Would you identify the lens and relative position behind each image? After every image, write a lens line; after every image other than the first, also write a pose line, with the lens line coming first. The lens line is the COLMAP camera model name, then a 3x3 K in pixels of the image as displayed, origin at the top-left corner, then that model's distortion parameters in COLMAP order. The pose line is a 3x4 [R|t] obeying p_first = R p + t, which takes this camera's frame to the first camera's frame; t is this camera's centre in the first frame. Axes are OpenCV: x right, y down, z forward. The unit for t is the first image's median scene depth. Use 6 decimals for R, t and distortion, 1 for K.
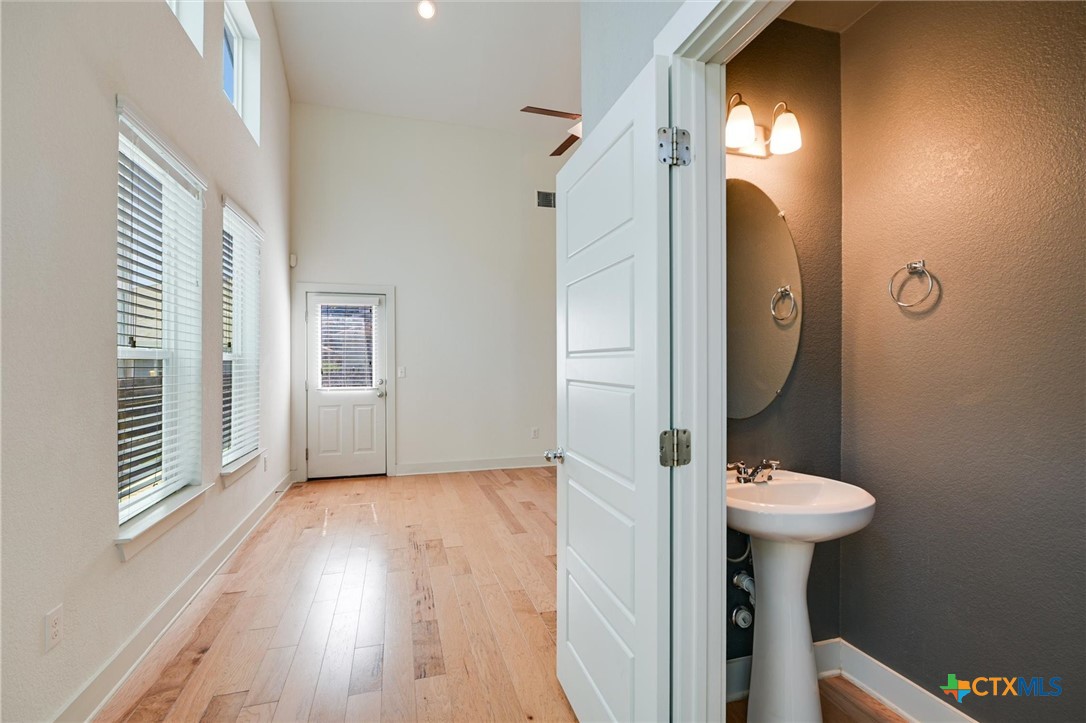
lens RADIAL K [[485.3, 0, 543.0], [0, 485.3, 361.5], [0, 0, 1]] dist [-0.010506, -0.000154]
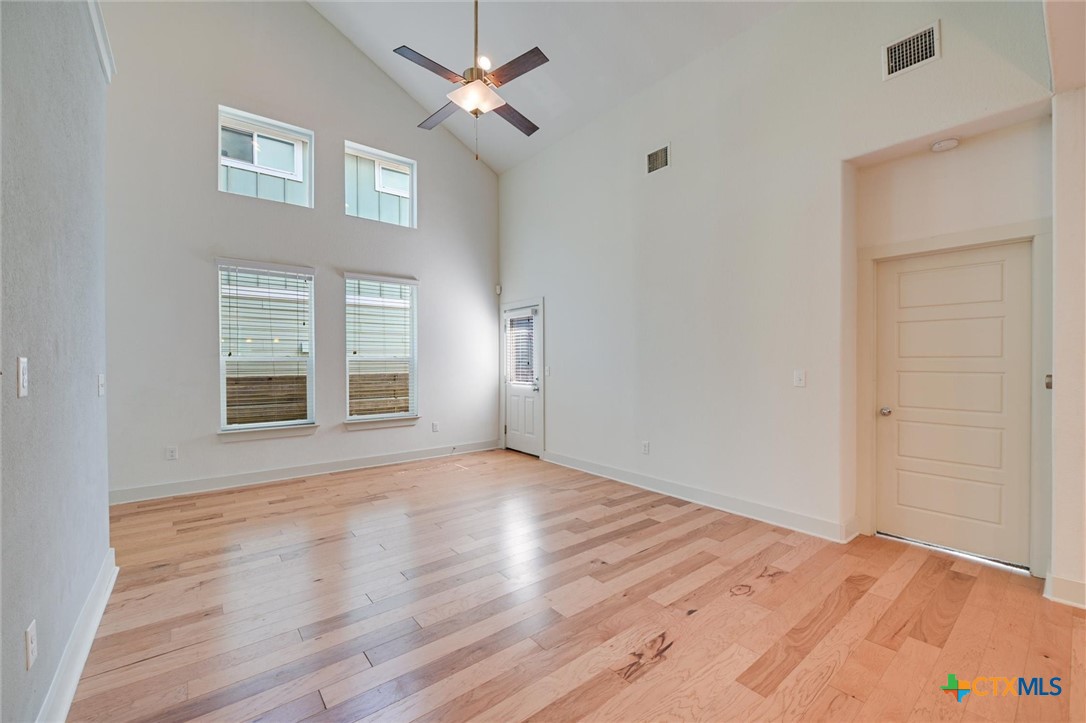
lens RADIAL K [[444.2, 0, 543.0], [0, 444.2, 361.5], [0, 0, 1]] dist [-0.001446, -0.000266]
pose [[0.377831, 0.003546, -0.925868, 0.705151], [0.002021, 0.999987, 0.004654, -0.005188], [0.925872, -0.003630, 0.377819, 0.621672]]
